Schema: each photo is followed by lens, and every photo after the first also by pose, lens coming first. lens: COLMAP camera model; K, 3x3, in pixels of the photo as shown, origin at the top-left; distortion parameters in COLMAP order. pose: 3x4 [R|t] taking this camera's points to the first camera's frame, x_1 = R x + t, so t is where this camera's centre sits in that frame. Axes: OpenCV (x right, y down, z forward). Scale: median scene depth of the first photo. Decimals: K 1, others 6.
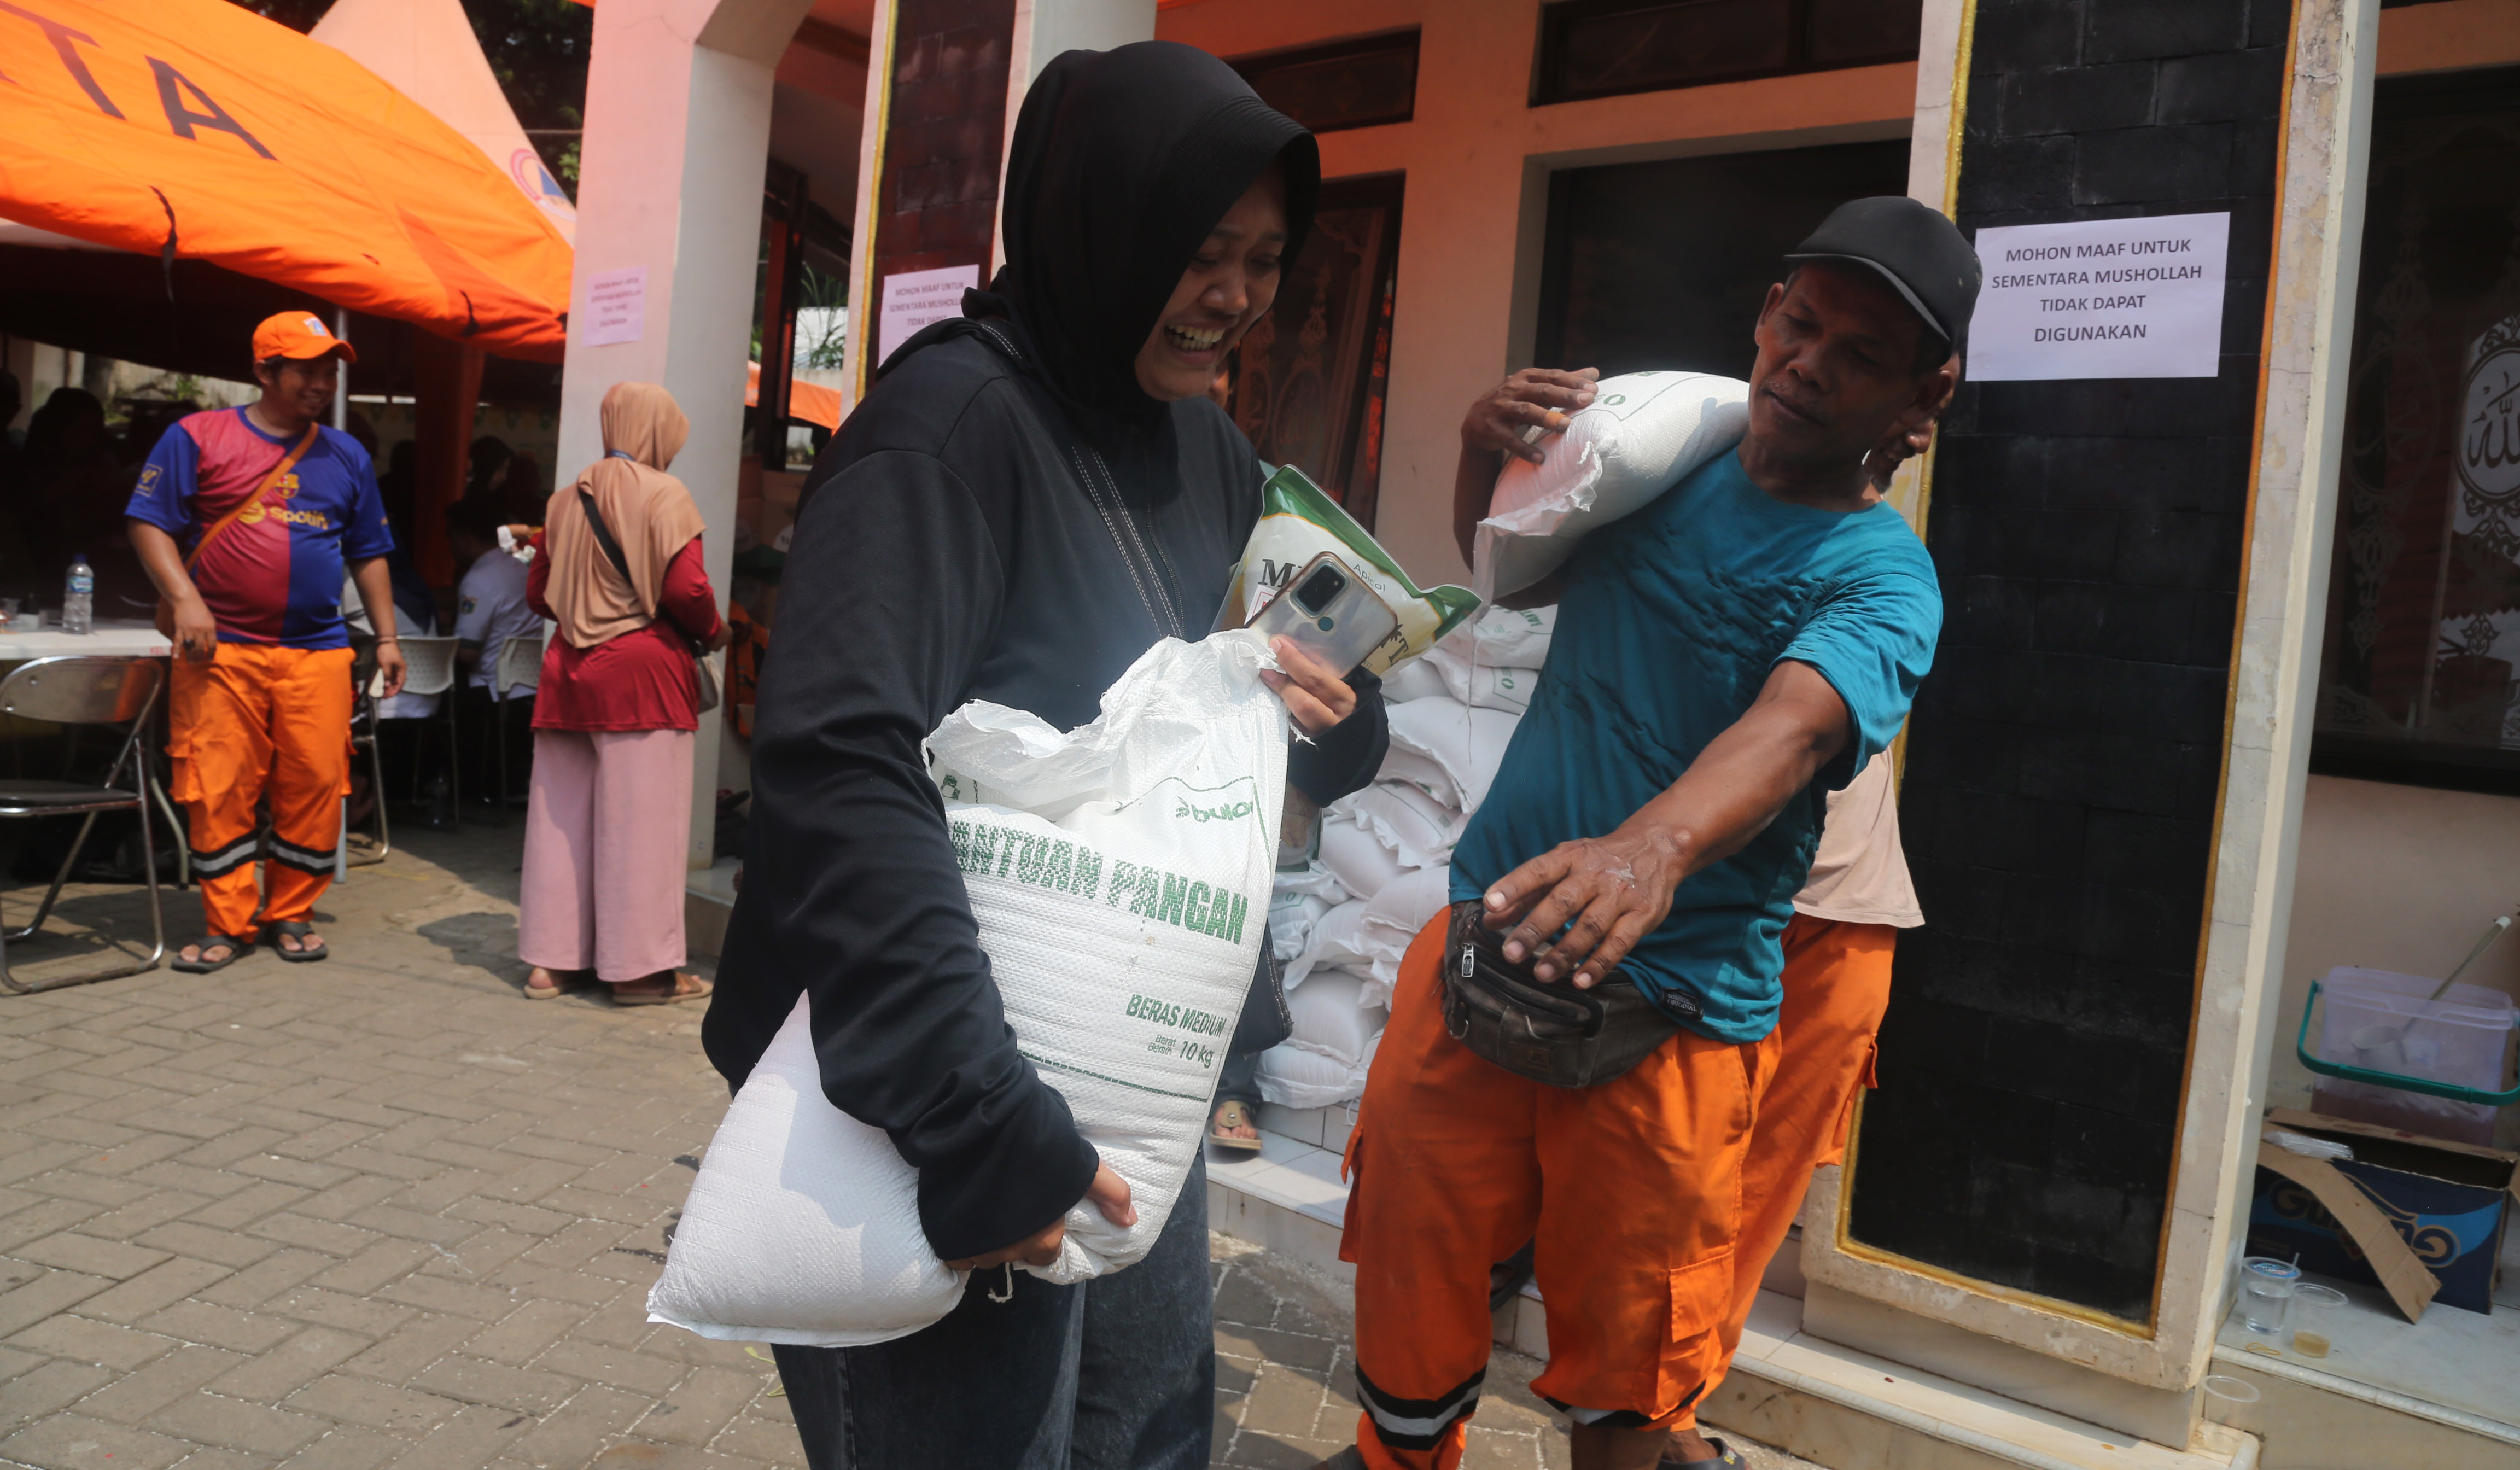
lens RADIAL K [[1793.3, 0, 1267.1], [0, 1793.3, 736.1], [0, 0, 1]] dist [-0.002561, -0.001066]
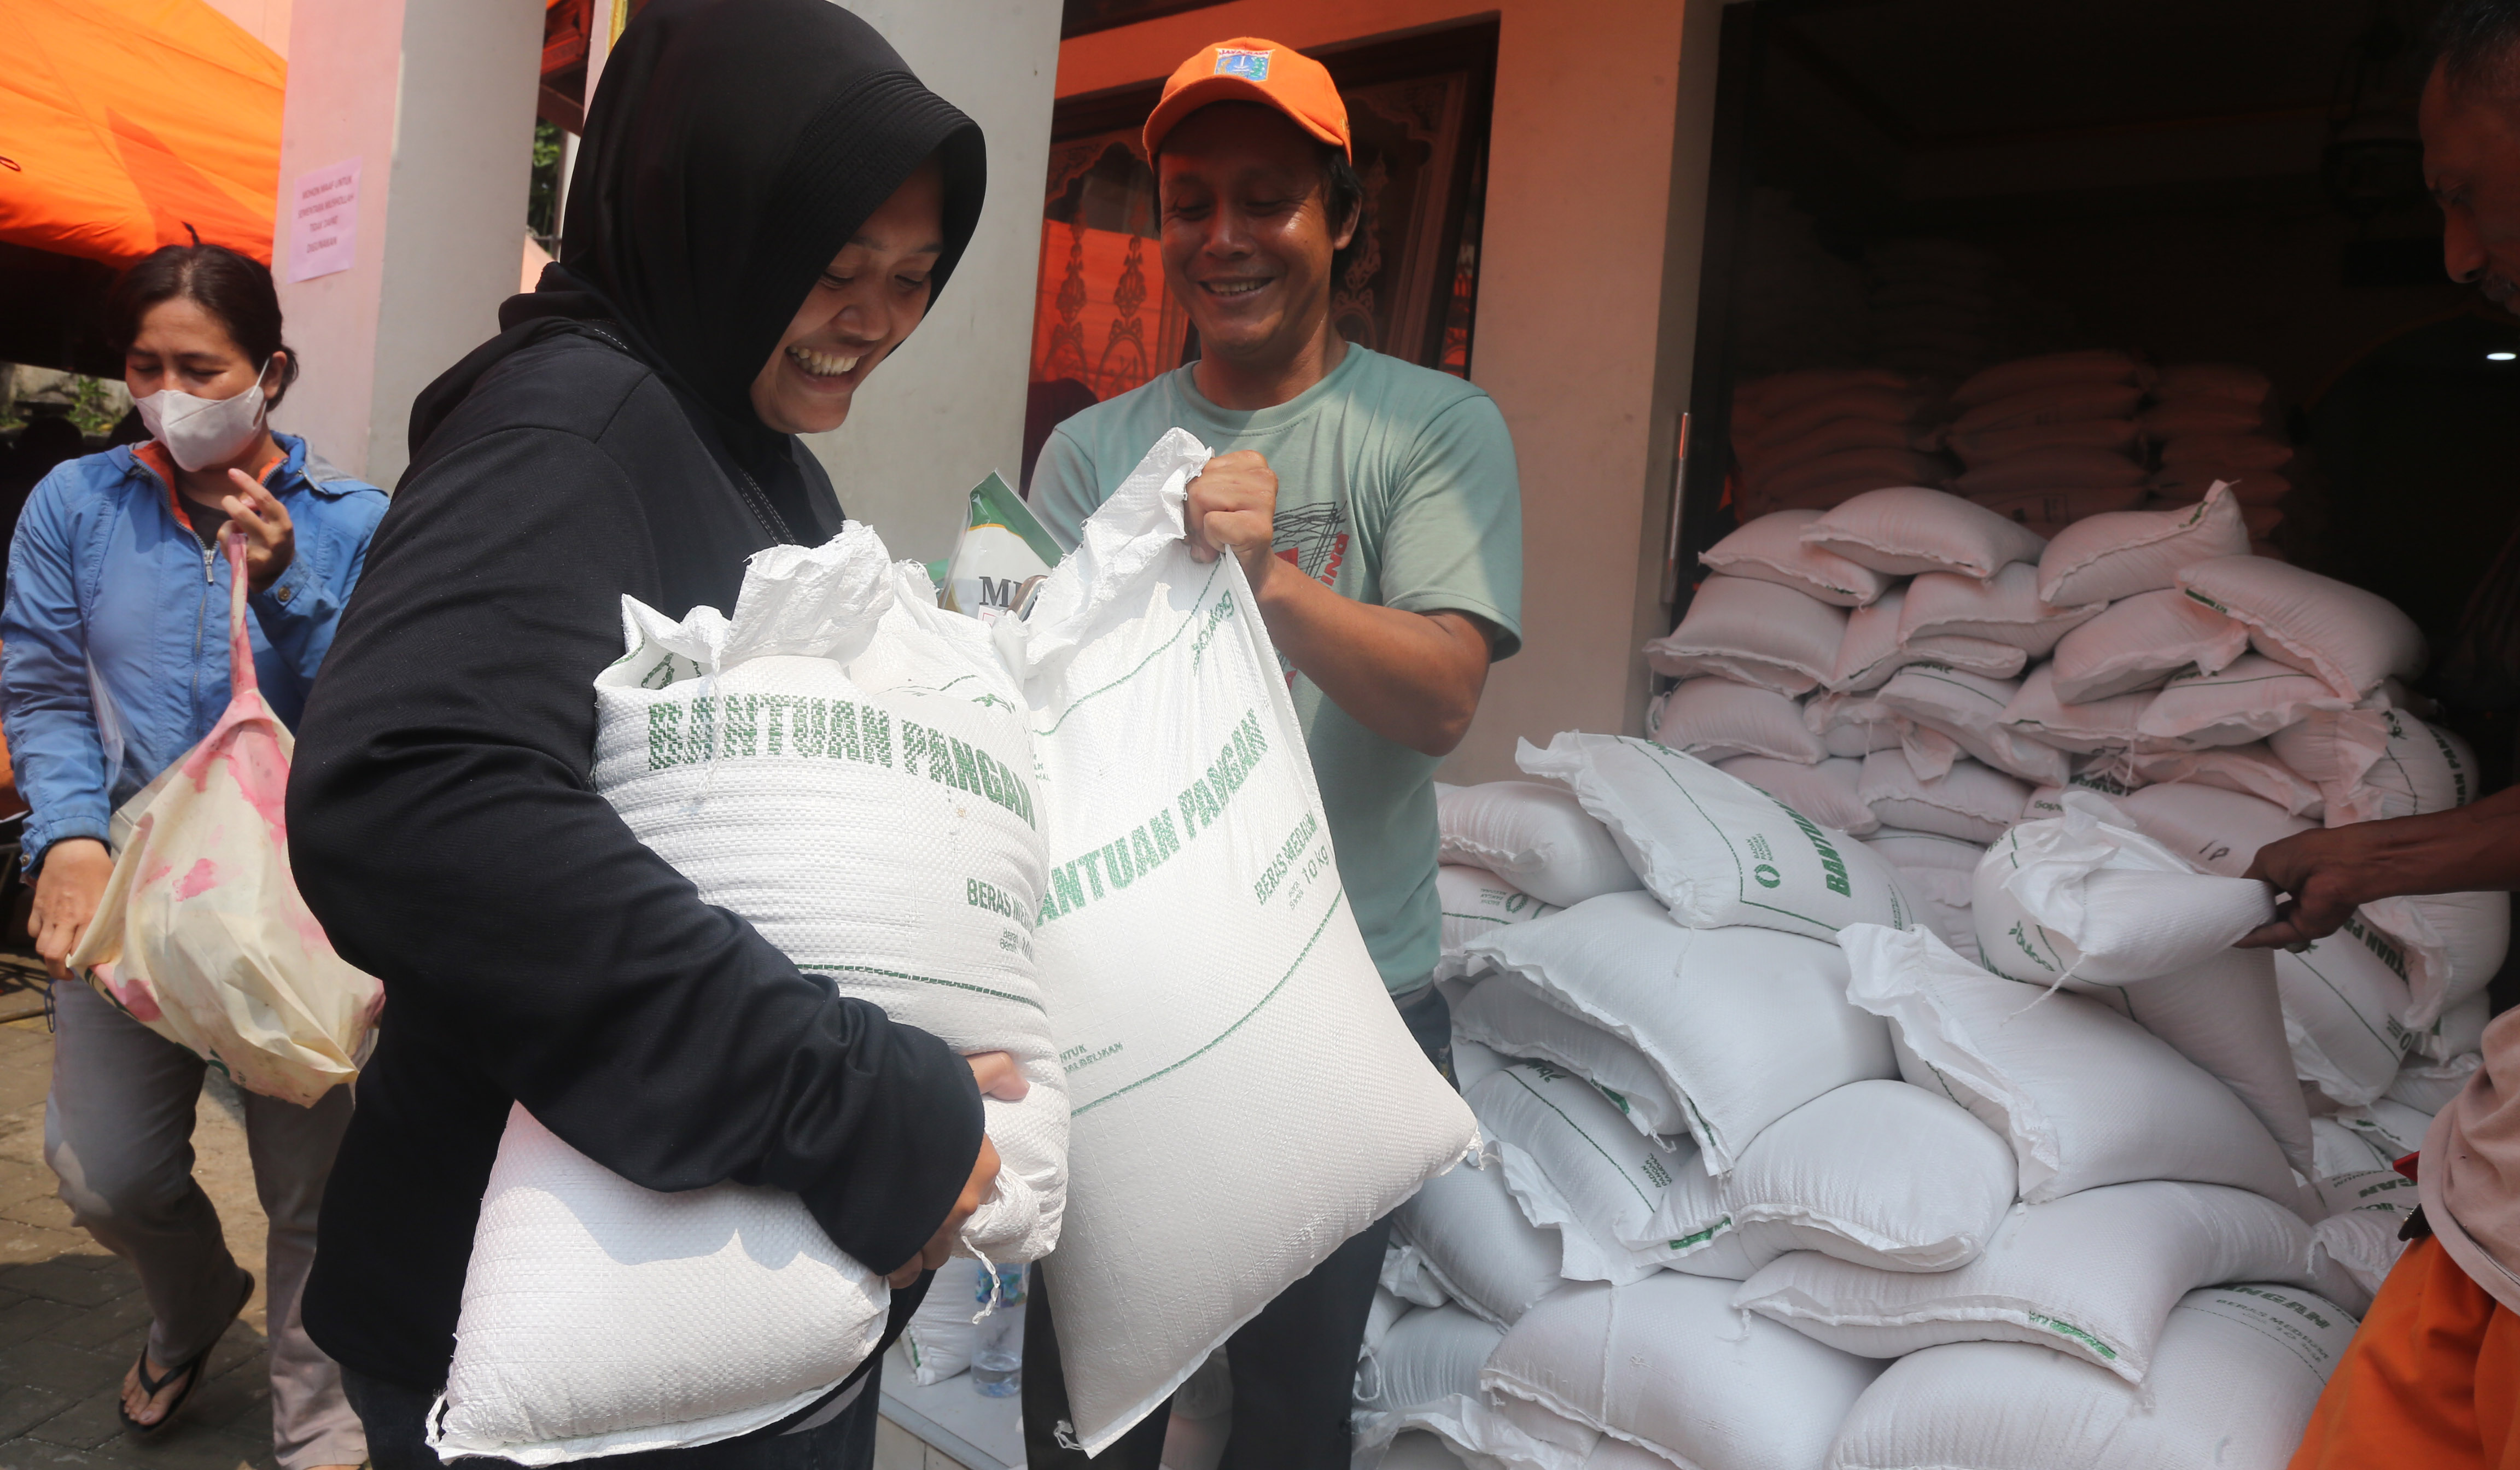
lens RADIAL K [[1793.3, 0, 1253.8], [0, 1793.3, 730.4], [0, 0, 1]] dist [-0.002561, -0.001066]
pose [[0.999830, 0.007147, -0.017003, -0.000533], [-0.007412, 0.999851, -0.015585, -0.040063], [0.016889, 0.015708, 0.999734, 0.335840]]
